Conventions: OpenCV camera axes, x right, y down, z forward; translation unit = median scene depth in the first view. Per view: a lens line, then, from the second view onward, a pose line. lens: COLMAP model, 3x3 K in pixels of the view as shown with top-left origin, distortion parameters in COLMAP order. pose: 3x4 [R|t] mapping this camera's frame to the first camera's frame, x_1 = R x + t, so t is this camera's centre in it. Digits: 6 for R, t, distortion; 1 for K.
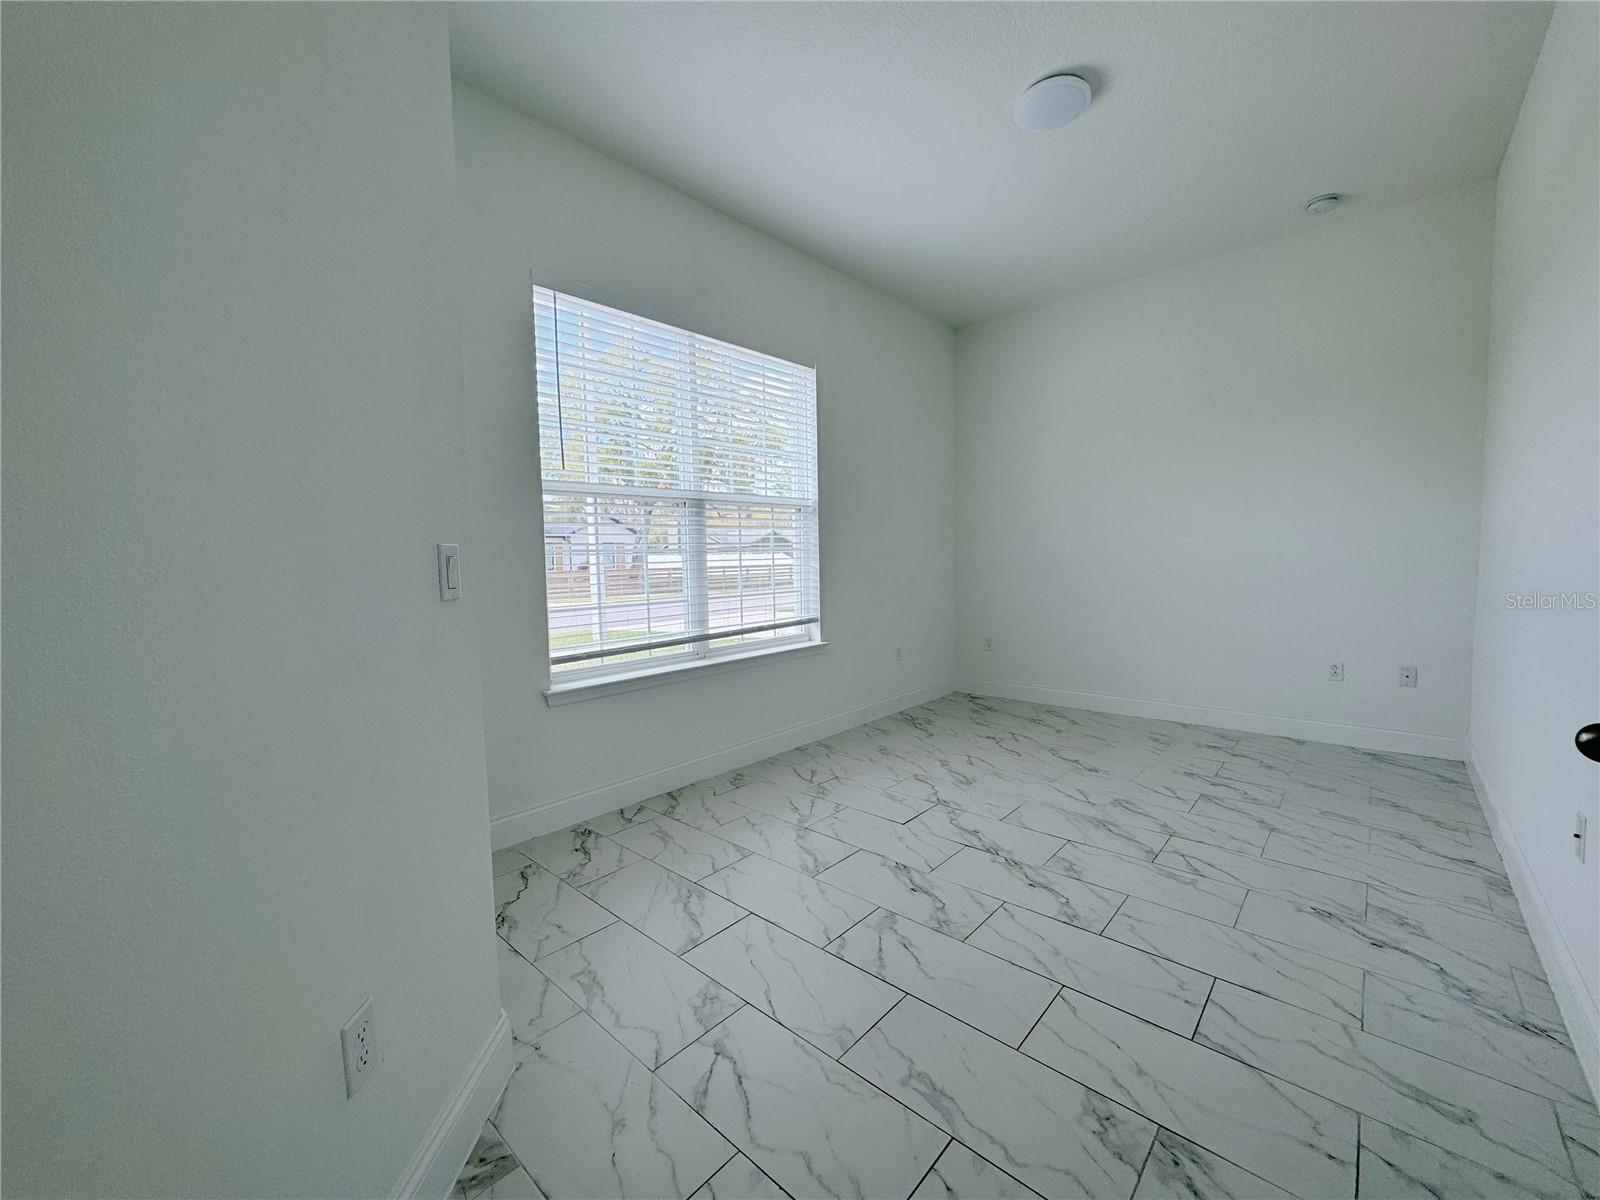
lens RADIAL K [[635.5, 0, 801.9], [0, 635.5, 604.1], [0, 0, 1]] dist [0.000664, 0.000210]
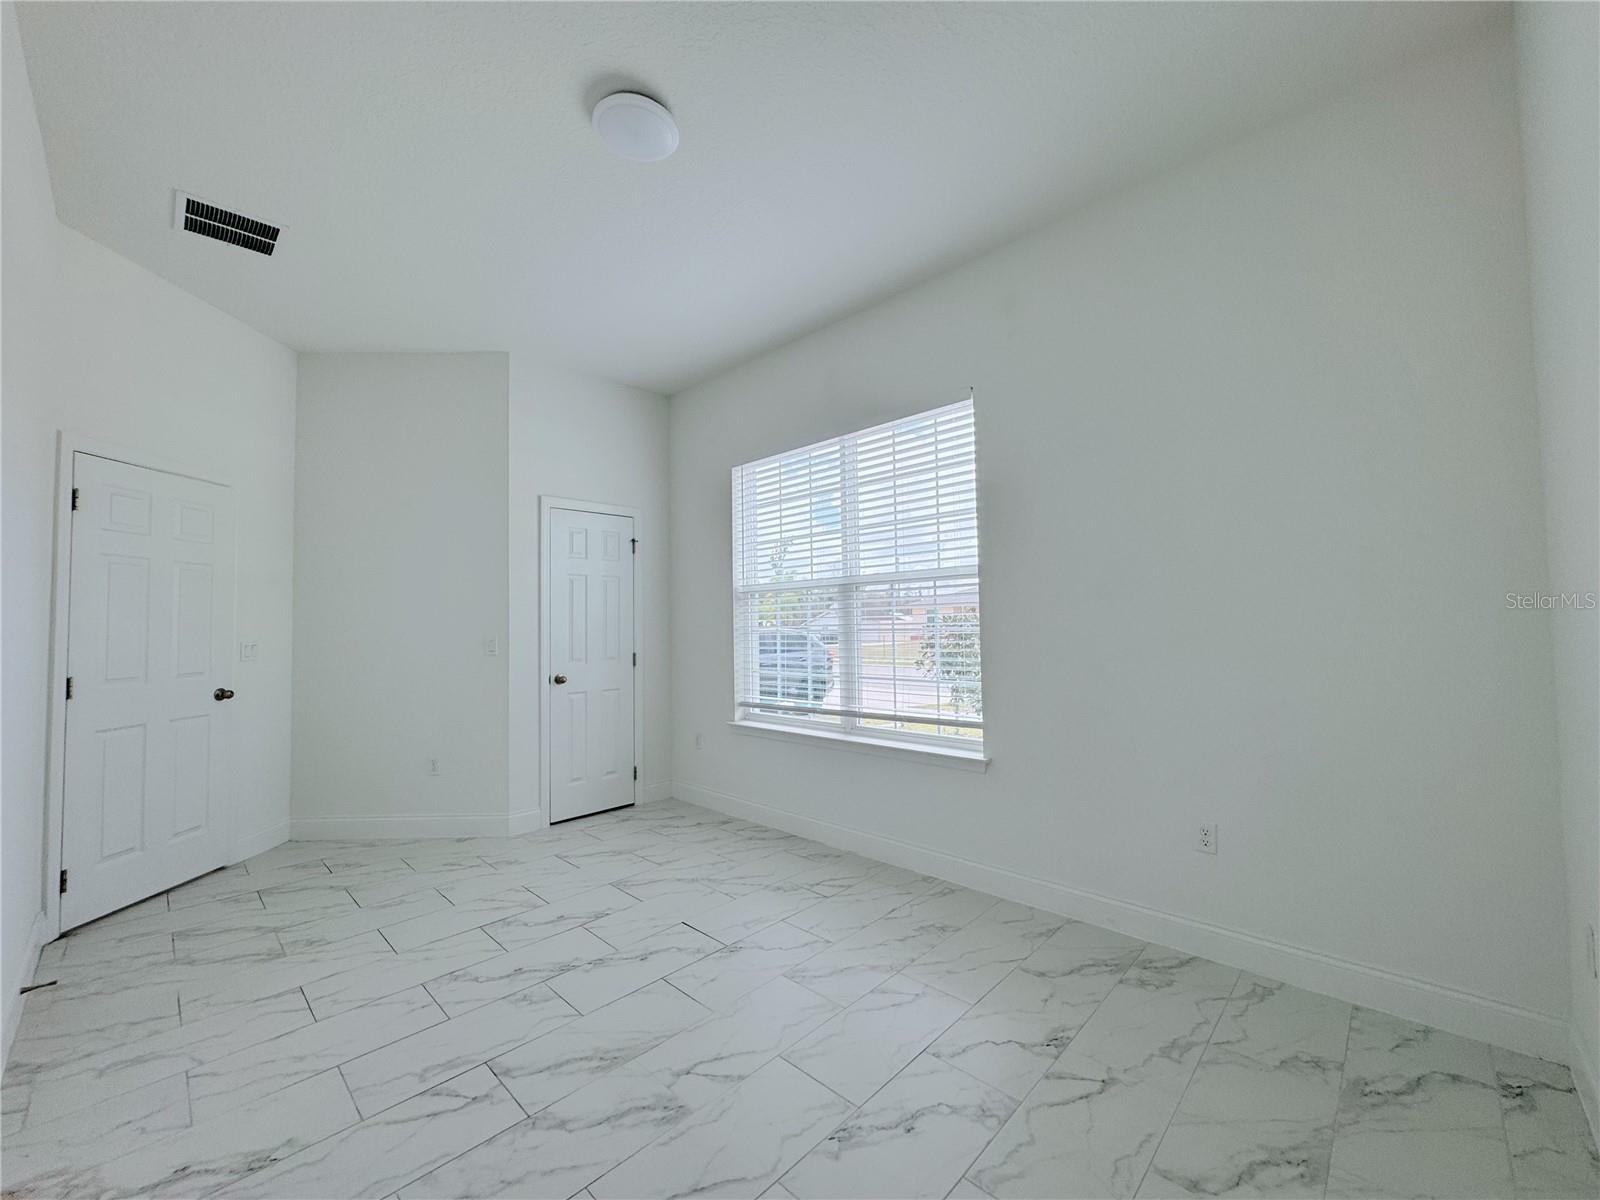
lens RADIAL K [[635.5, 0, 801.9], [0, 635.5, 604.1], [0, 0, 1]] dist [0.000664, 0.000210]
pose [[-0.028683, -0.014252, -0.999487, 1.096890], [-0.059042, 0.998177, -0.012539, -0.134878], [0.997843, 0.058652, -0.029472, 1.141268]]
